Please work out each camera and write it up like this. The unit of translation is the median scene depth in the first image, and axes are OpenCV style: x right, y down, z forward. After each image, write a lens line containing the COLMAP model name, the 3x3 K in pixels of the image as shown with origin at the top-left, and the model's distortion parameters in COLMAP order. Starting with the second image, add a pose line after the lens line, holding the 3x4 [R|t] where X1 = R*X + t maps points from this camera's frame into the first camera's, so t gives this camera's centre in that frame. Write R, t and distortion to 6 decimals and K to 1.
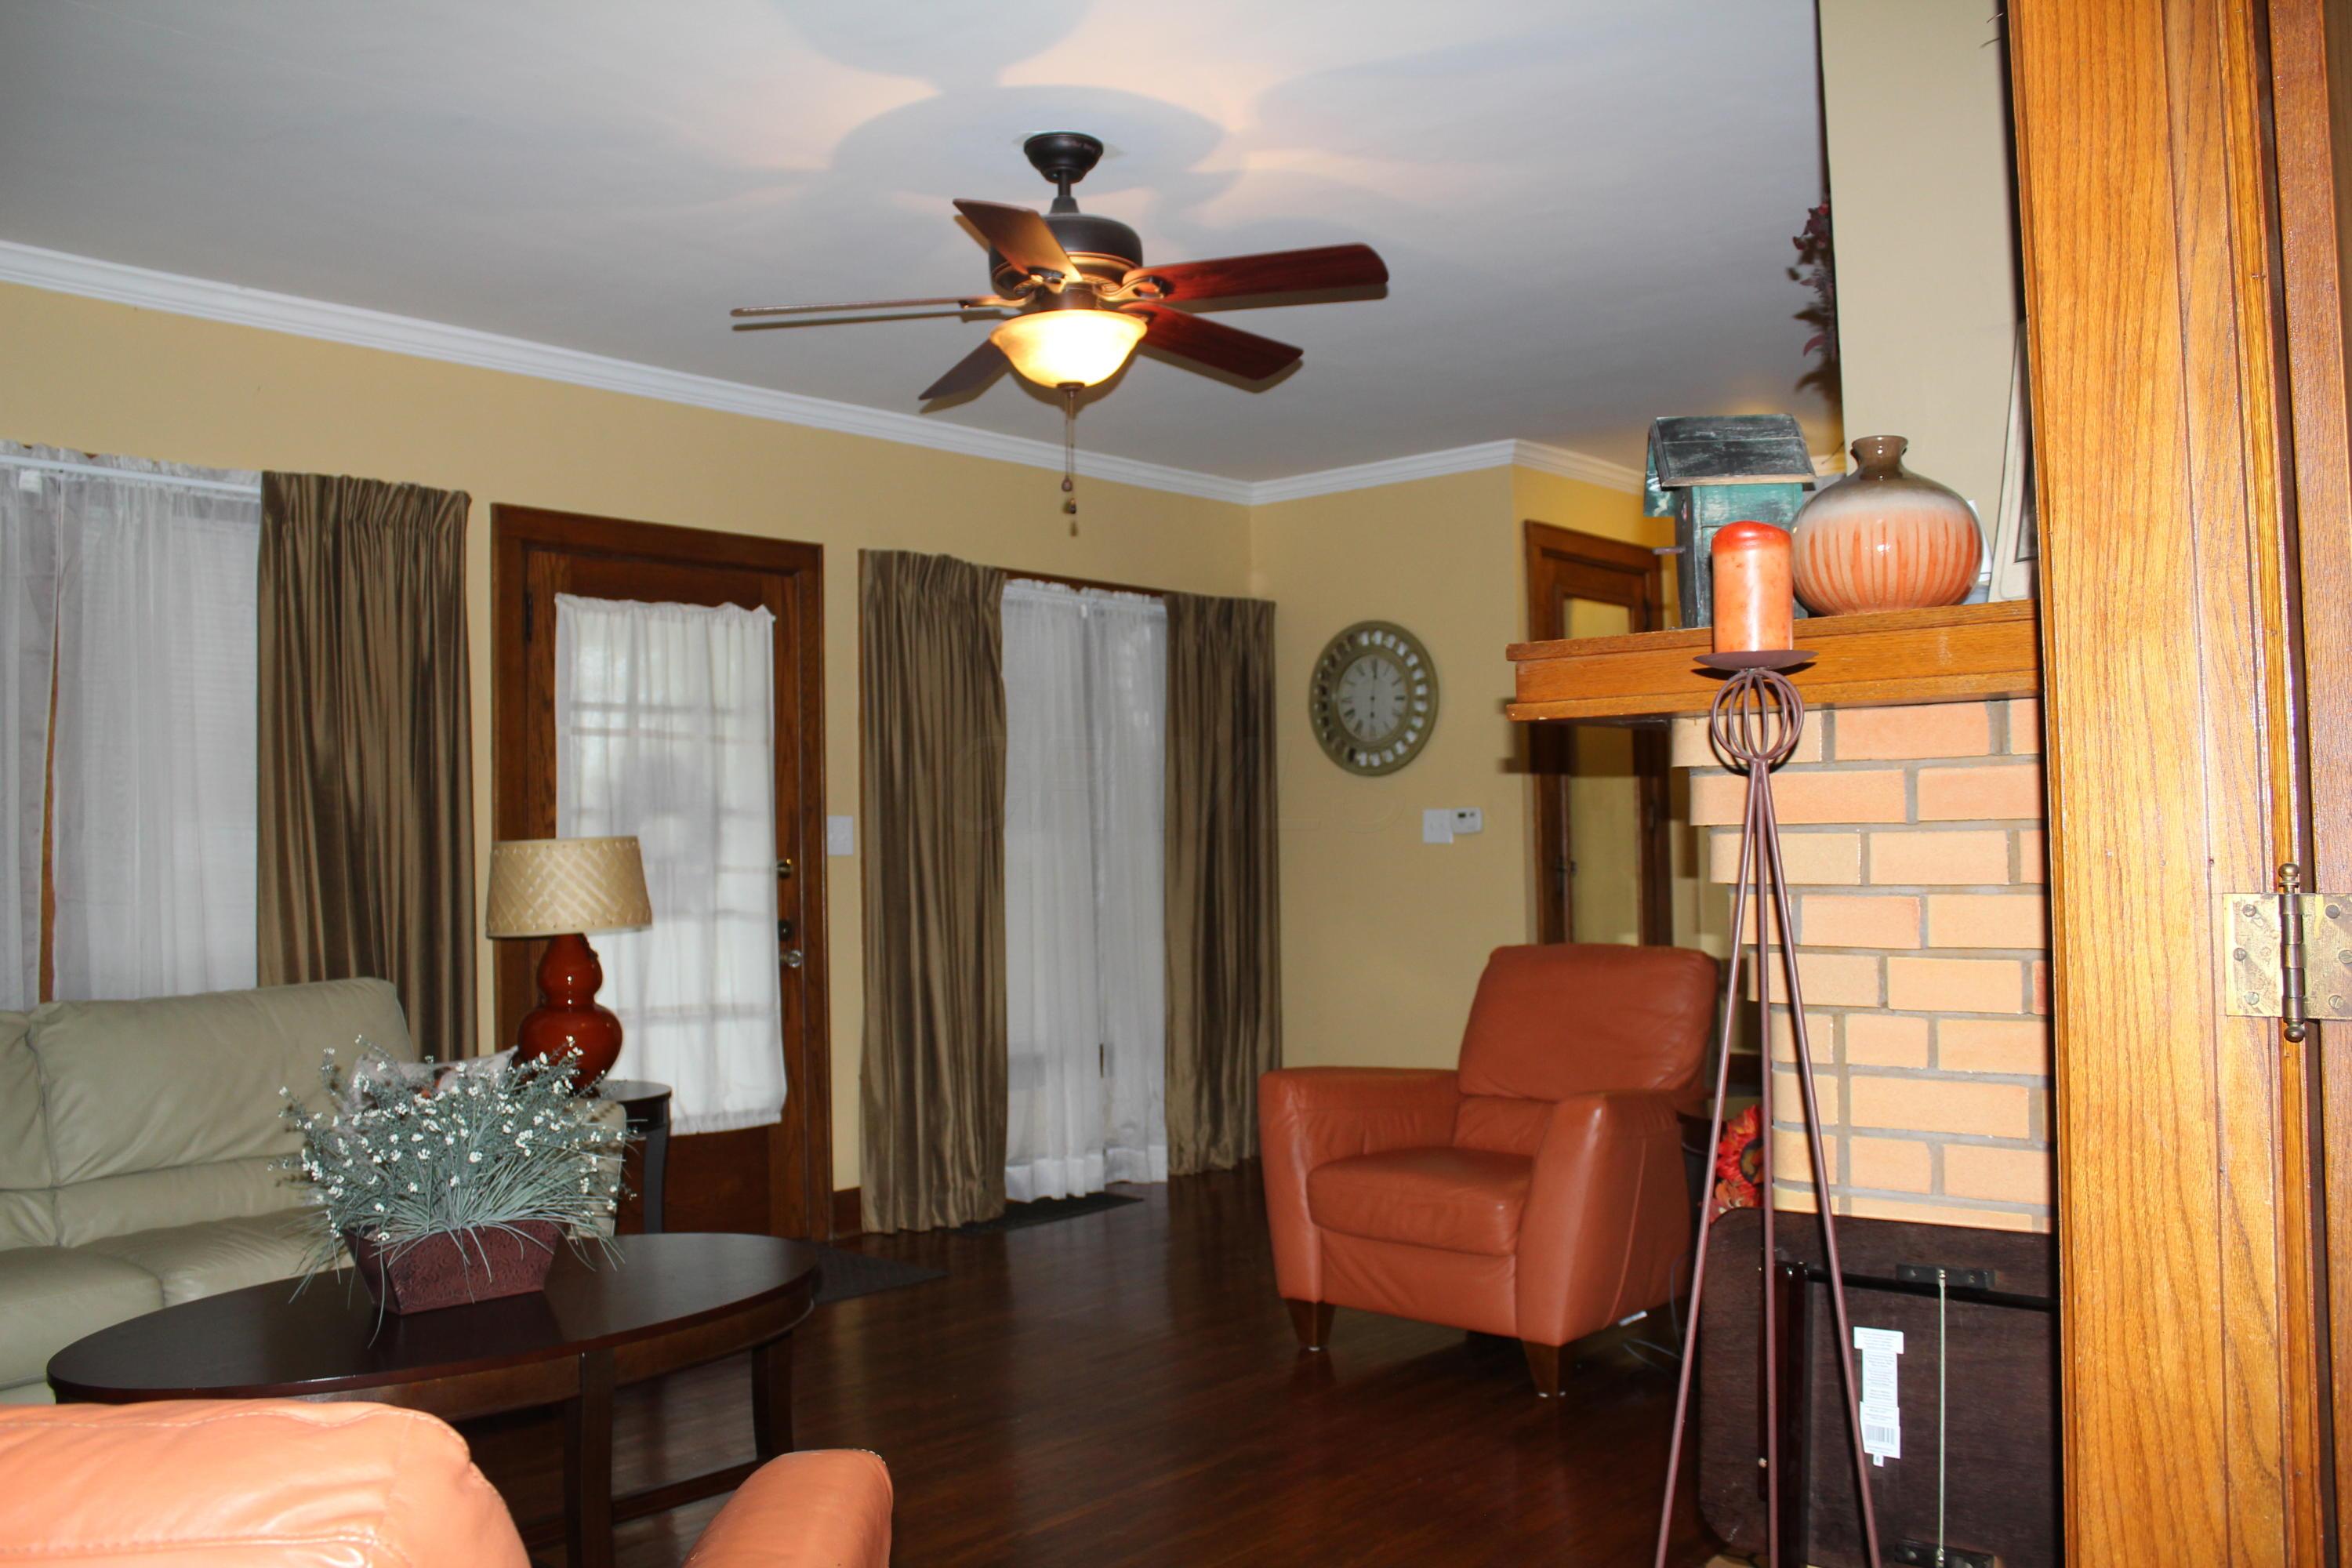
lens RADIAL K [[1935.4, 0, 1166.2], [0, 1935.4, 780.1], [0, 0, 1]] dist [-0.169144, 0.153399]
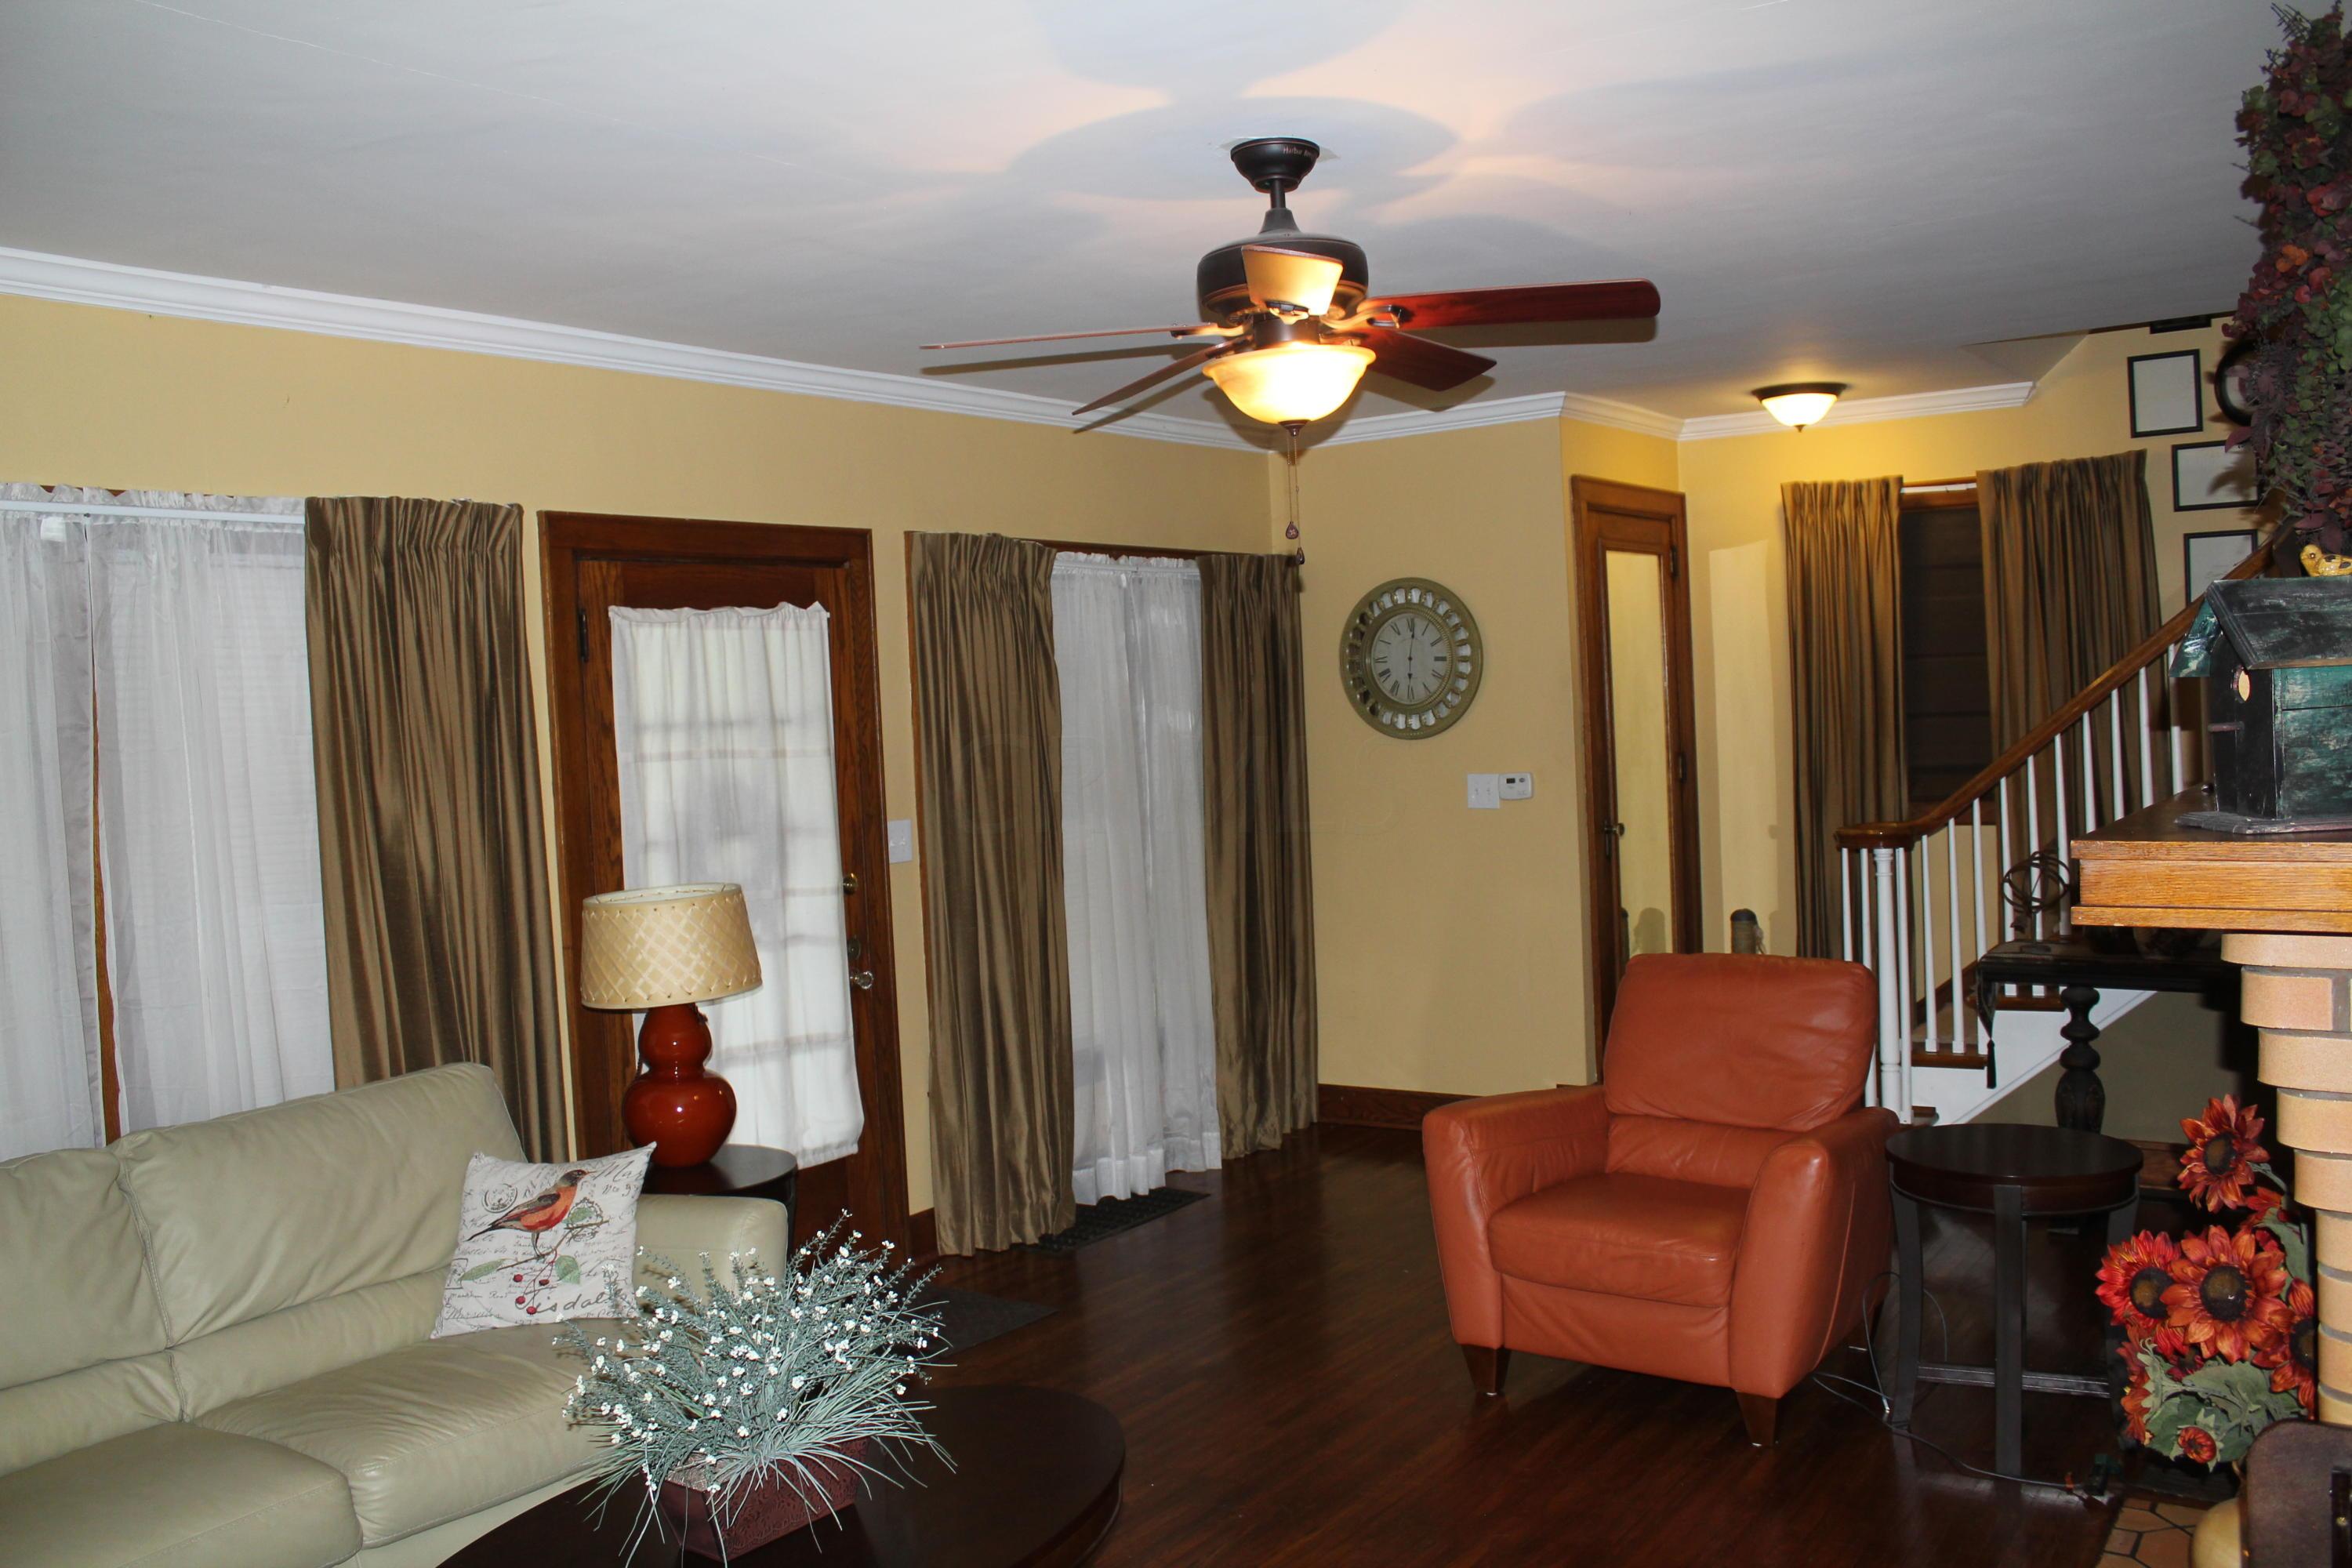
lens RADIAL K [[1935.4, 0, 1166.2], [0, 1935.4, 780.1], [0, 0, 1]] dist [-0.169144, 0.153399]
pose [[0.995640, -0.031607, 0.087765, -0.130877], [0.025363, 0.997127, 0.071370, -0.069517], [-0.089769, -0.068833, 0.993581, 0.062717]]
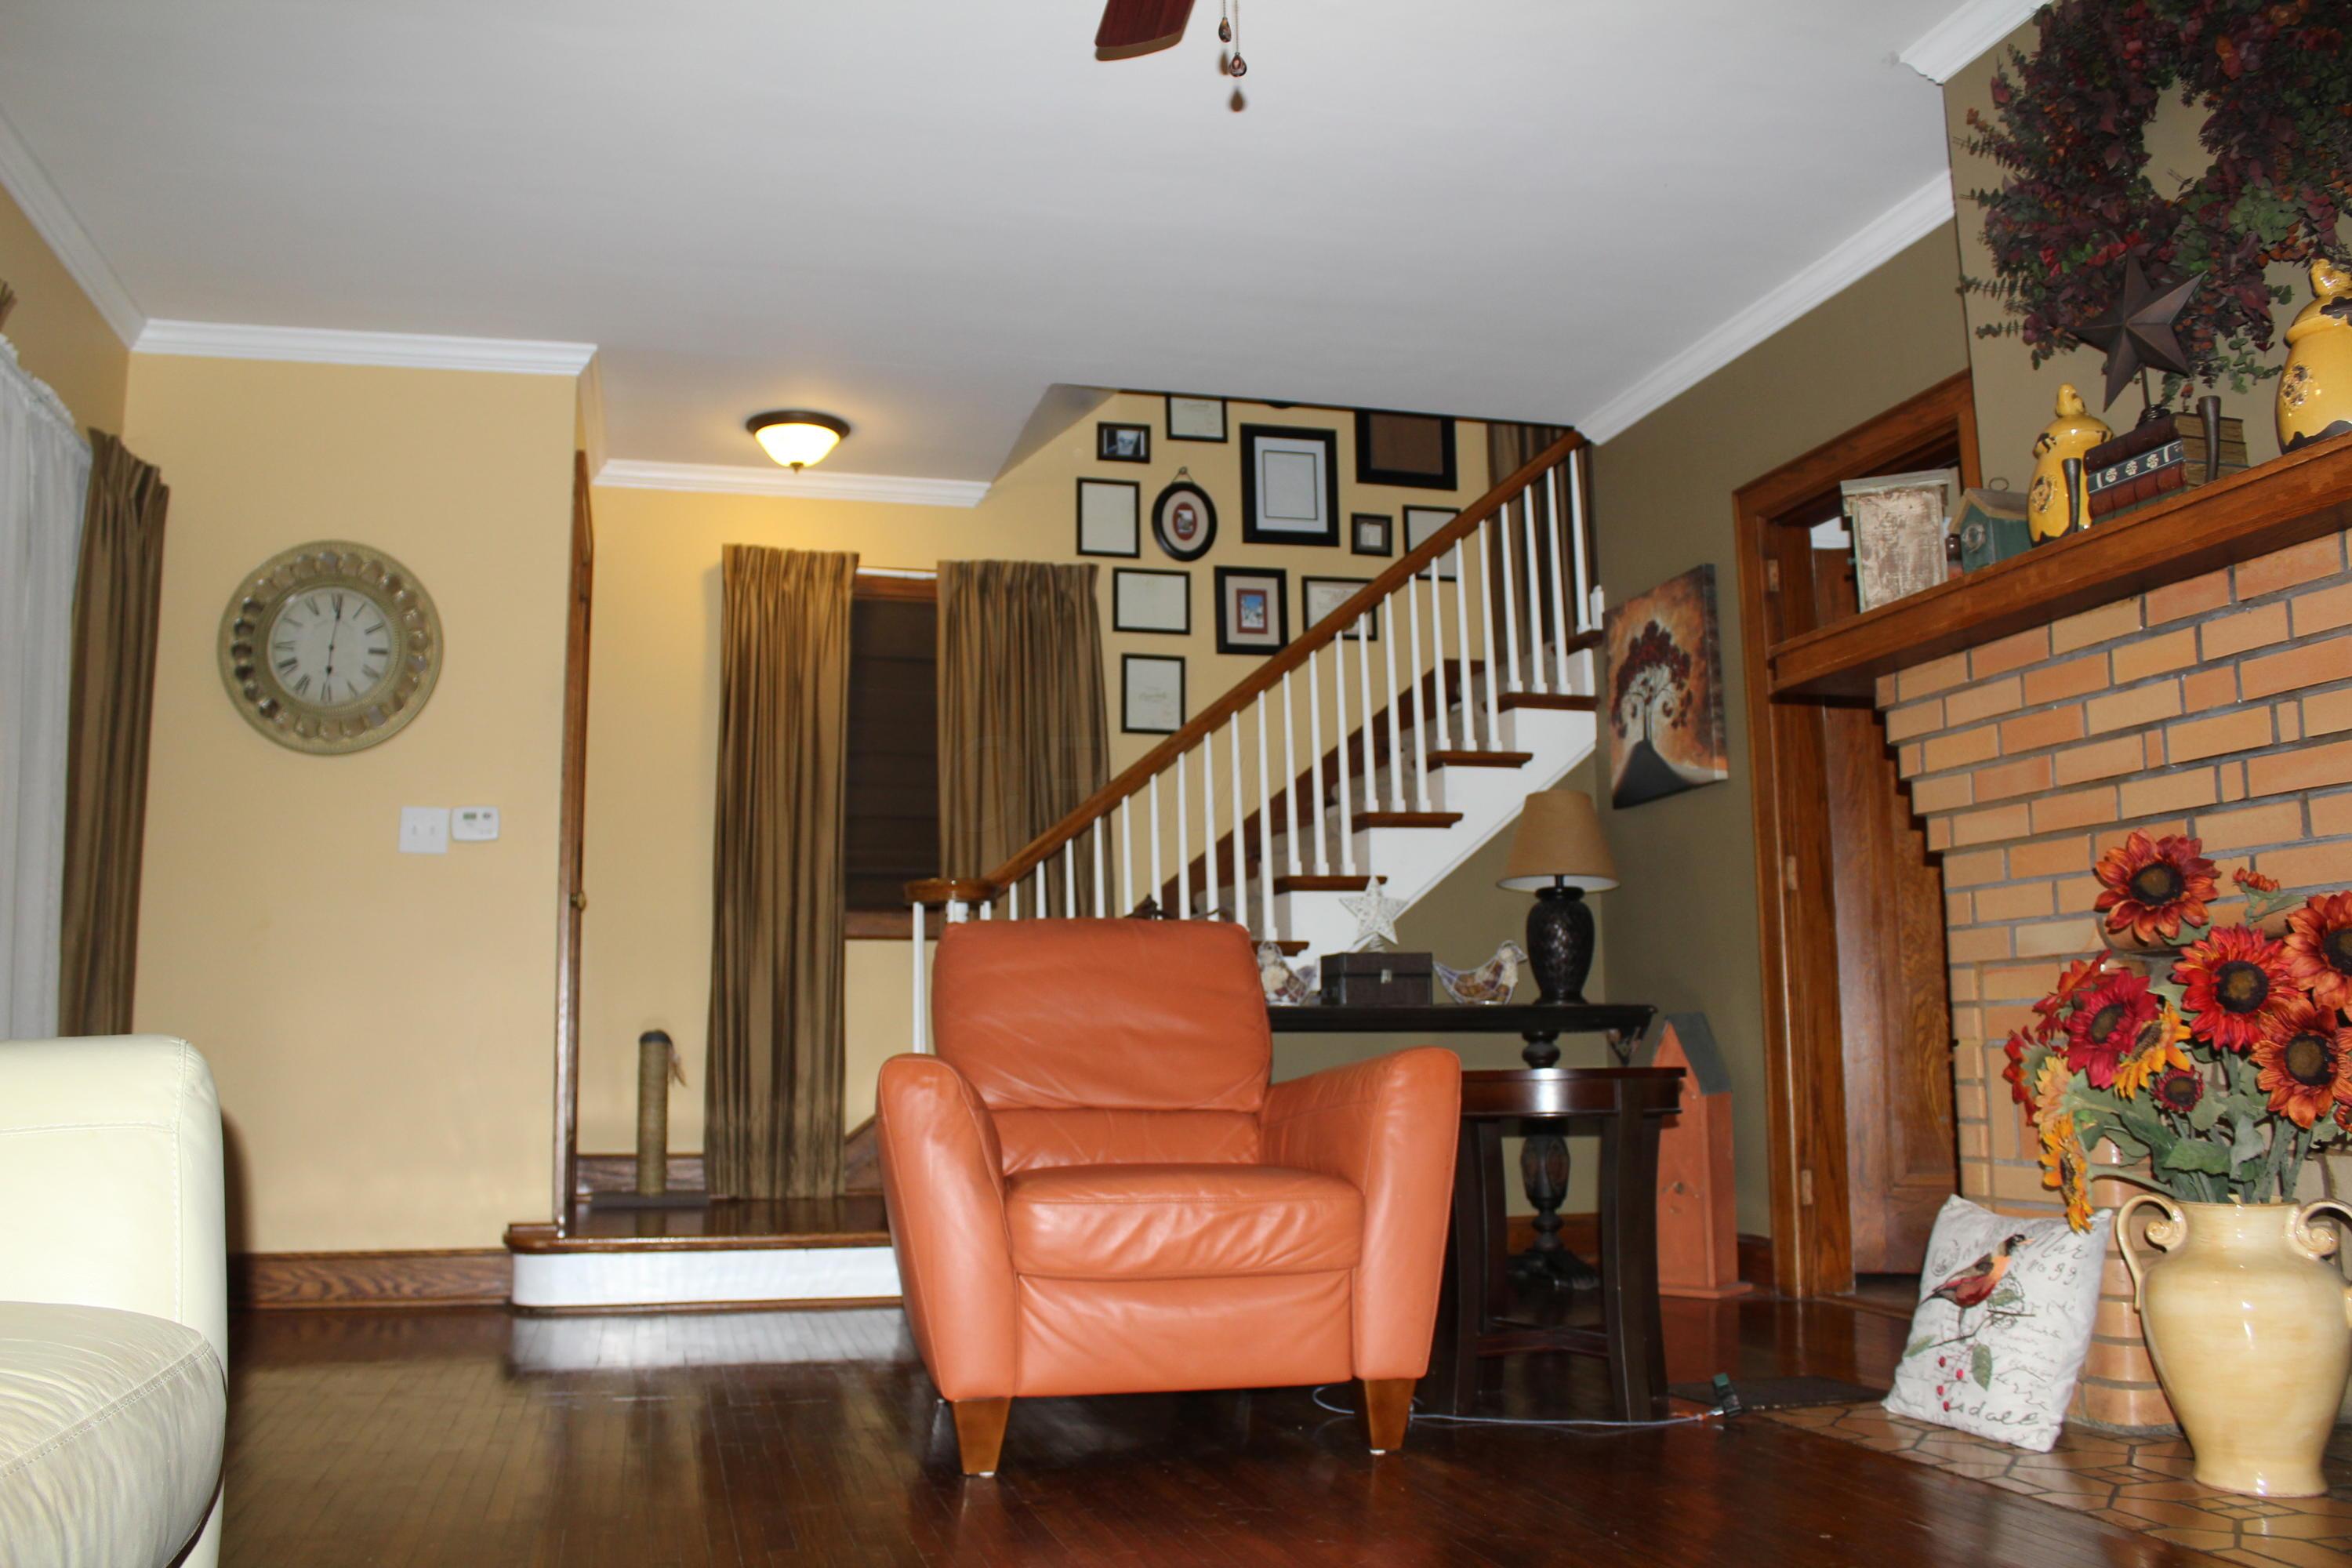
lens RADIAL K [[1935.4, 0, 1166.2], [0, 1935.4, 780.1], [0, 0, 1]] dist [-0.169144, 0.153399]
pose [[0.554812, 0.126431, 0.822313, -0.371391], [-0.023756, 0.990390, -0.136245, 0.121085], [-0.831637, 0.056055, 0.552484, 0.470859]]
